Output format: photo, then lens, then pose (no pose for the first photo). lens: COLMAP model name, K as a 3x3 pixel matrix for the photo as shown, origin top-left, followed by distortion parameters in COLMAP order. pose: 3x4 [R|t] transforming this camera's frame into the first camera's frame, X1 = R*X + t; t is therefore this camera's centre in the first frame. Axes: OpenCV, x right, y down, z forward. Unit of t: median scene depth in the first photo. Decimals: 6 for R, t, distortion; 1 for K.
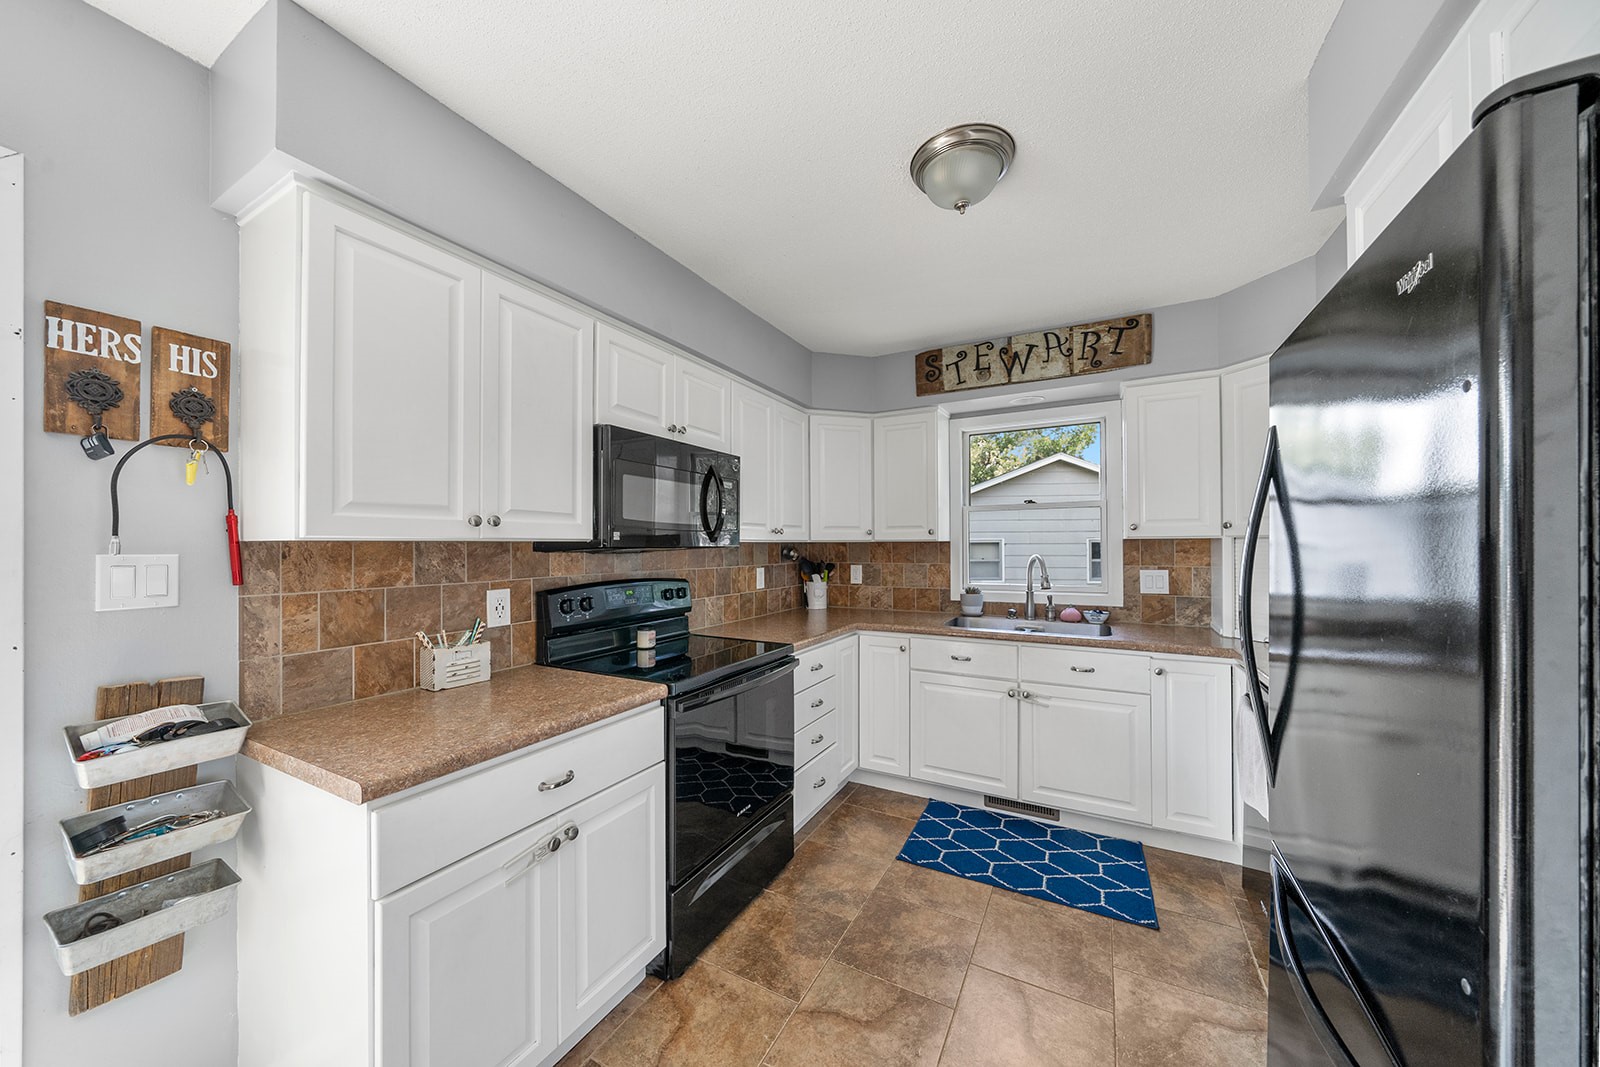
lens RADIAL K [[556.9, 0, 803.0], [0, 556.9, 540.1], [0, 0, 1]] dist [-0.000541, -0.000168]
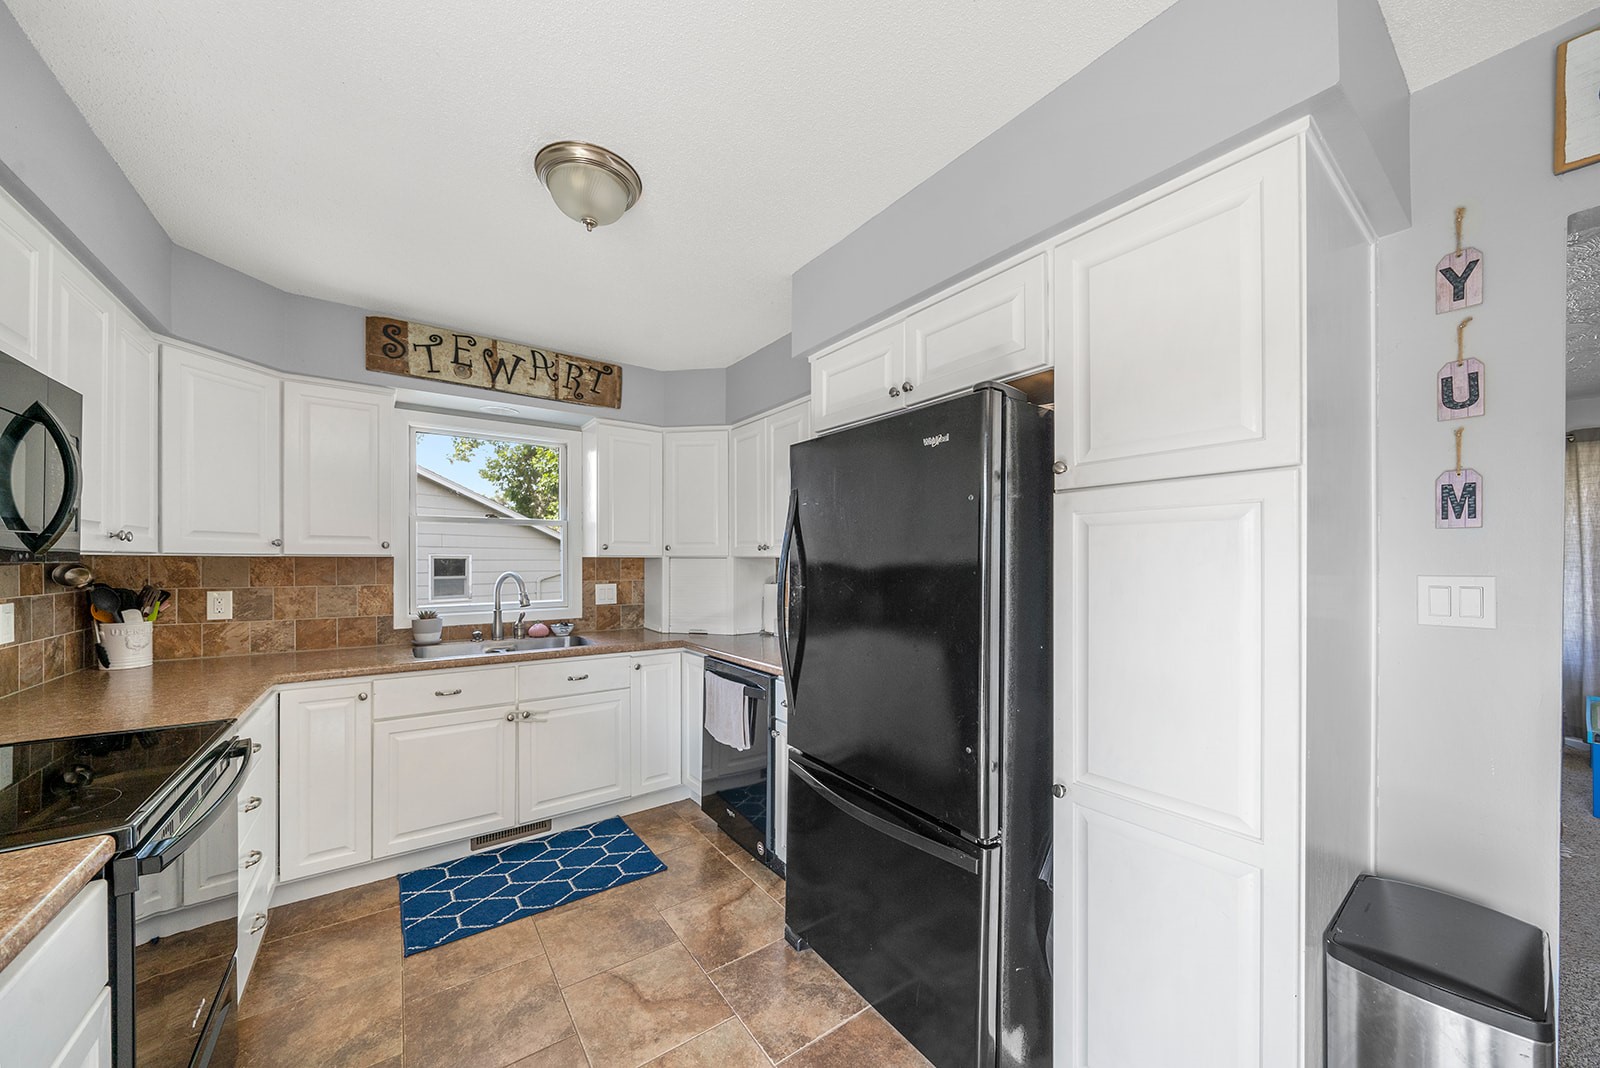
lens RADIAL K [[557.8, 0, 805.5], [0, 557.8, 558.3], [0, 0, 1]] dist [-0.002436, -0.000158]
pose [[0.433880, 0.011042, 0.900903, -0.249544], [-0.012224, 0.999905, -0.006368, 0.002241], [-0.900888, -0.008249, 0.433974, 0.120497]]
